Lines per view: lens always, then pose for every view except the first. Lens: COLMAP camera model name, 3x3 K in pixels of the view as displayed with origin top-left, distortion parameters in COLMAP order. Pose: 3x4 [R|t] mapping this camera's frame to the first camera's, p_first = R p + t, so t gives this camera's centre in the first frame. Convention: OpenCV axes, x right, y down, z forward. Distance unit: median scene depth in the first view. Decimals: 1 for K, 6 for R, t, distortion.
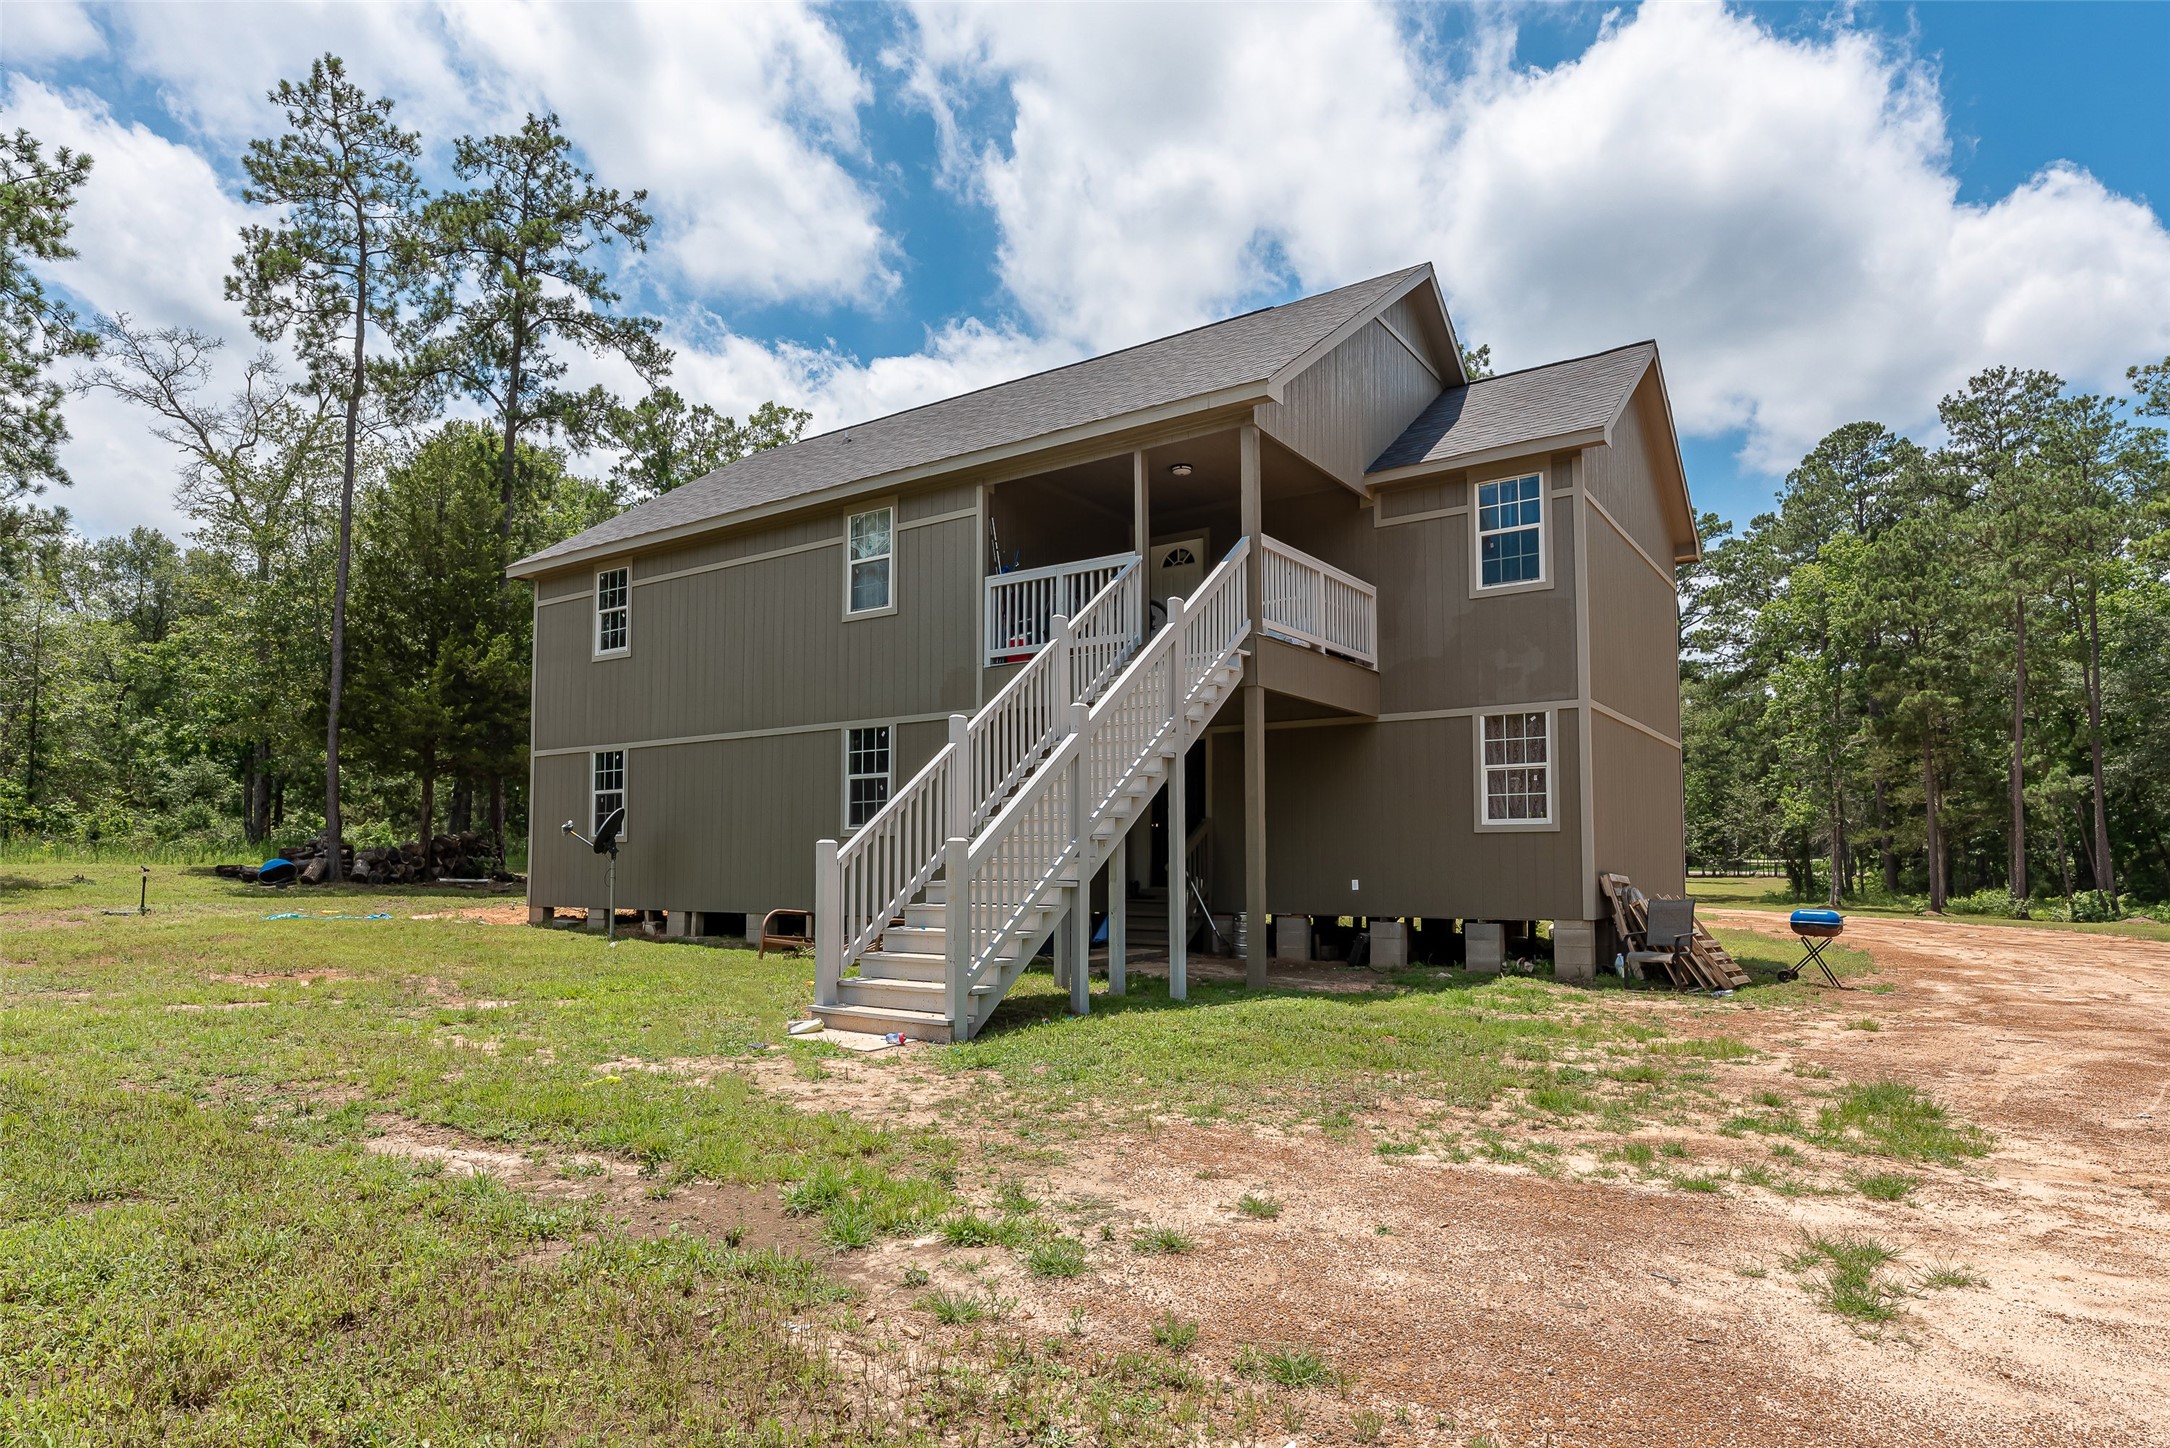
lens RADIAL K [[1169.3, 0, 1094.3], [0, 1169.3, 771.4], [0, 0, 1]] dist [-0.006065, 0.001415]
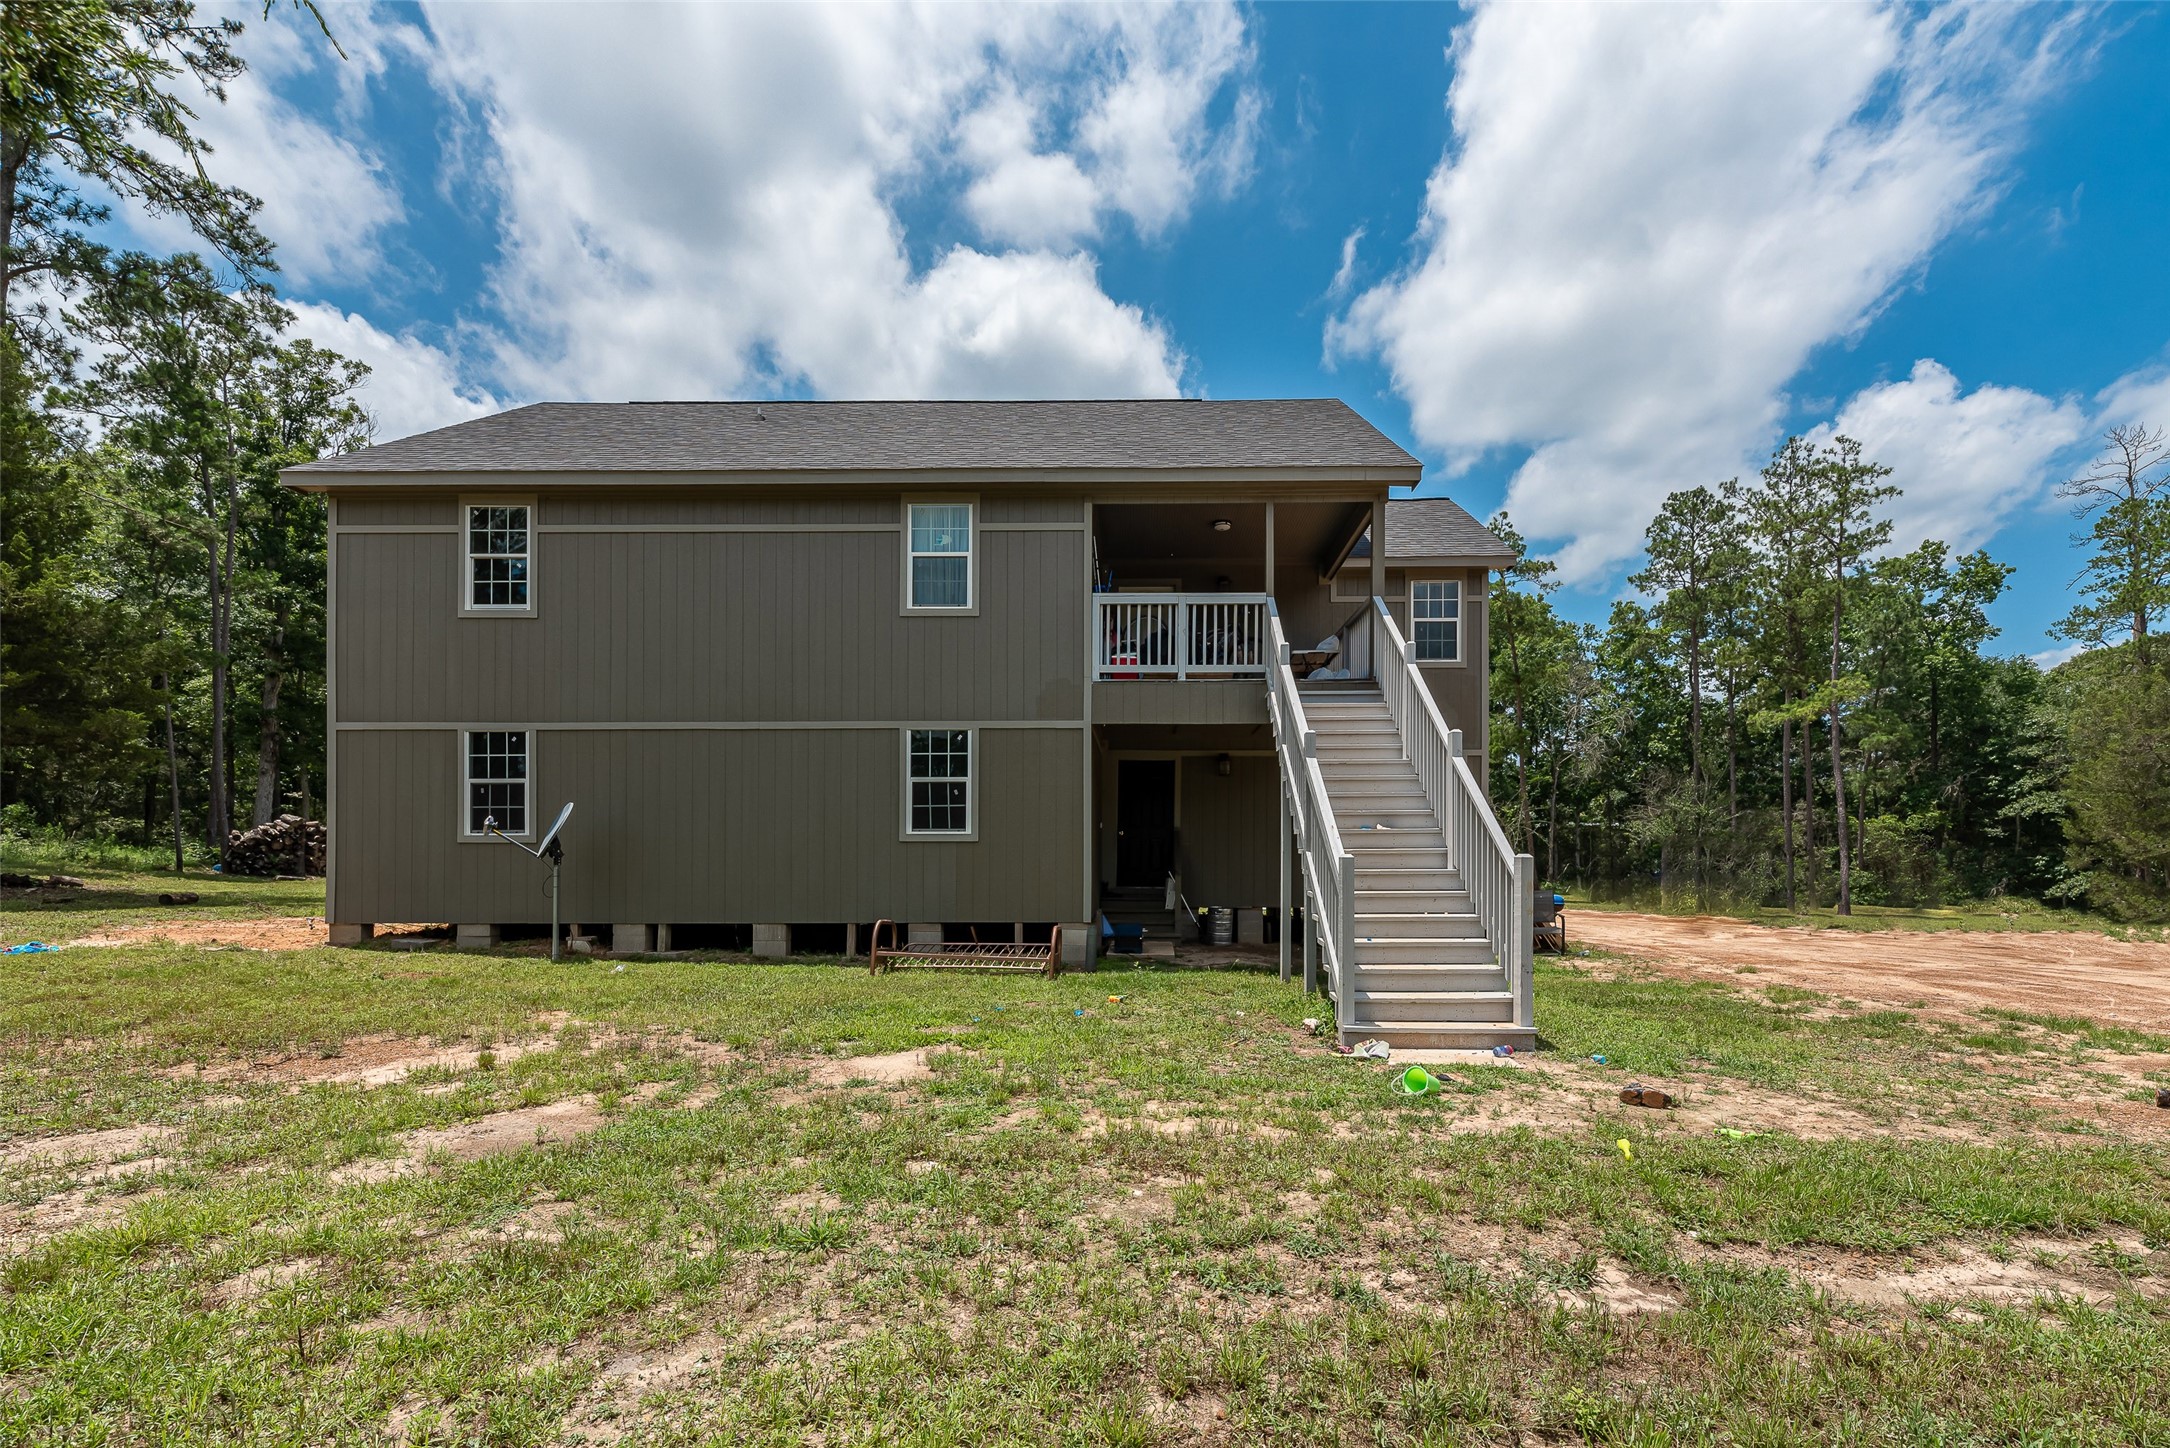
lens RADIAL K [[898.9, 0, 1086.5], [0, 898.9, 836.8], [0, 0, 1]] dist [-0.002449, 0.000104]
pose [[0.841221, 0.011109, 0.540577, -0.458006], [-0.043573, 0.997930, 0.047298, 0.010192], [-0.538932, -0.063343, 0.839964, 0.278807]]
